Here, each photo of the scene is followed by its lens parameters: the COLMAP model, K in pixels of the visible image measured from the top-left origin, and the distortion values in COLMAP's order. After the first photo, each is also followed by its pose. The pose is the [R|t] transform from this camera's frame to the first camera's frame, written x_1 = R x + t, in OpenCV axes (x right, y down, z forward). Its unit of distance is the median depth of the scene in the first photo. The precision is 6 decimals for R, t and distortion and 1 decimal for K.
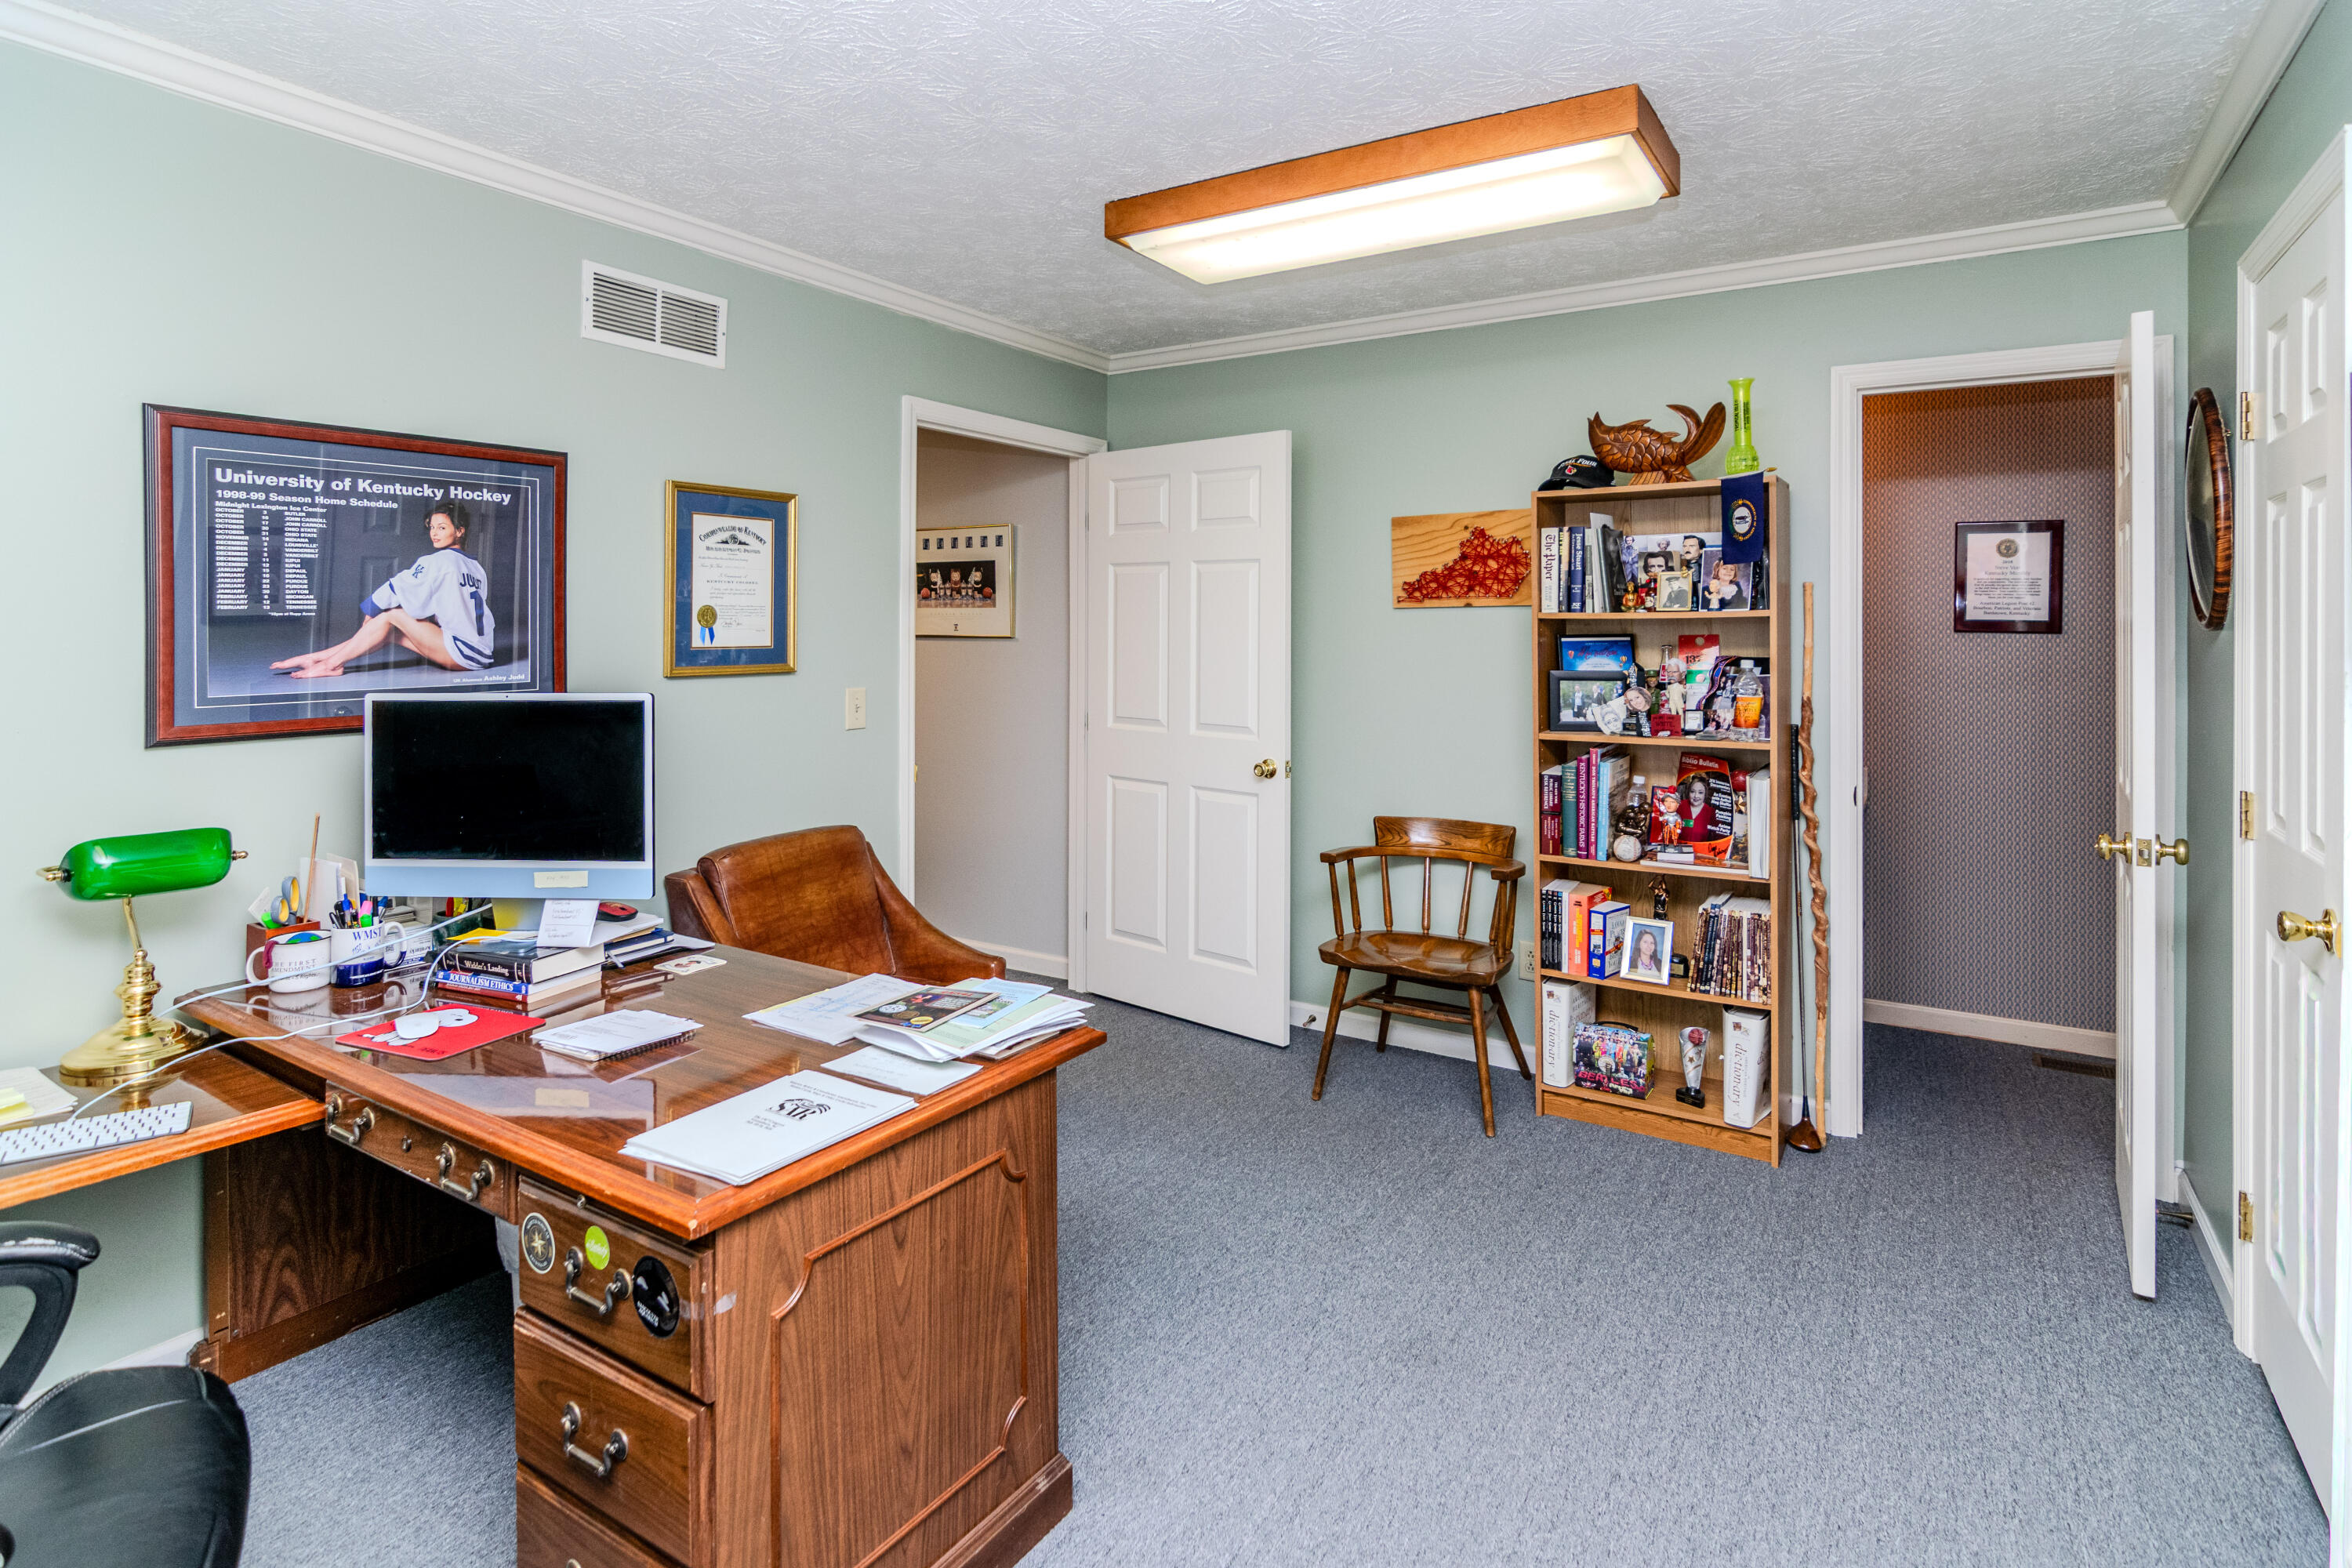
lens RADIAL K [[1203.9, 0, 1183.0], [0, 1203.9, 614.9], [0, 0, 1]] dist [-0.000777, -0.000133]
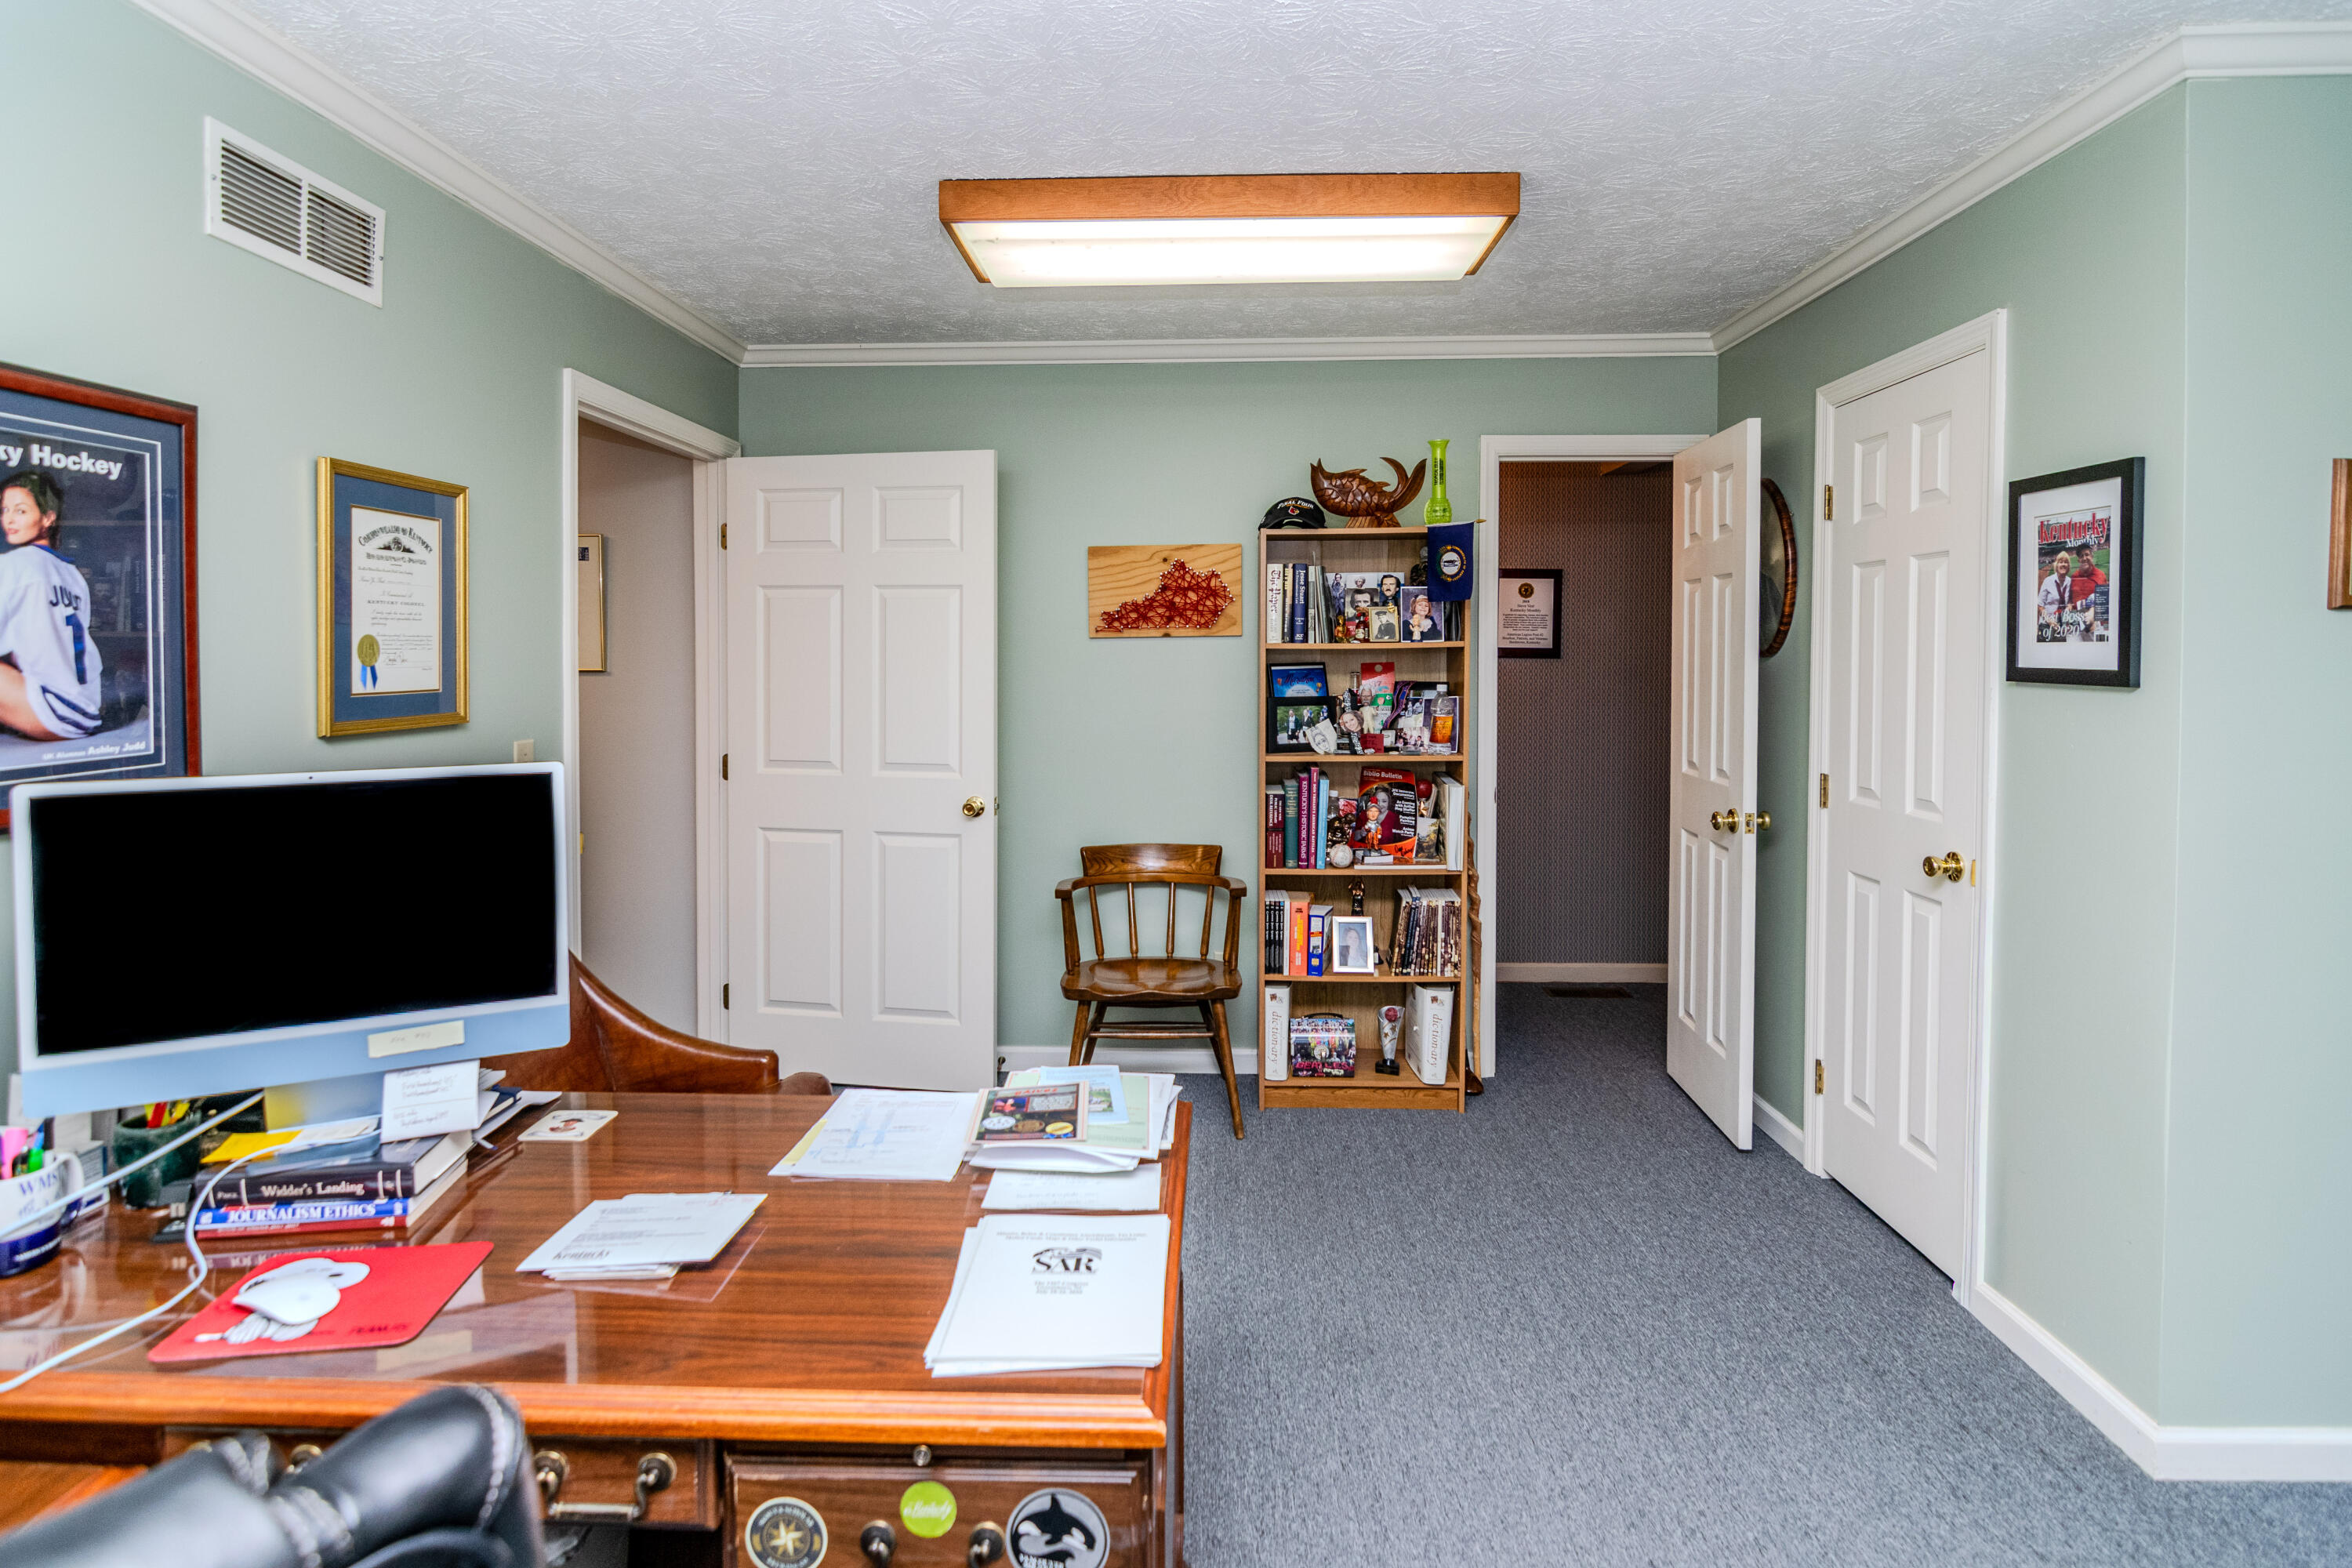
lens RADIAL K [[1193.5, 0, 1182.5], [0, 1193.5, 671.3], [0, 0, 1]] dist [-0.000651, -0.000196]
pose [[0.863771, -0.012735, 0.503724, -0.310381], [-0.000766, 0.999646, 0.026585, -0.005226], [-0.503884, -0.023349, 0.863456, 0.128082]]
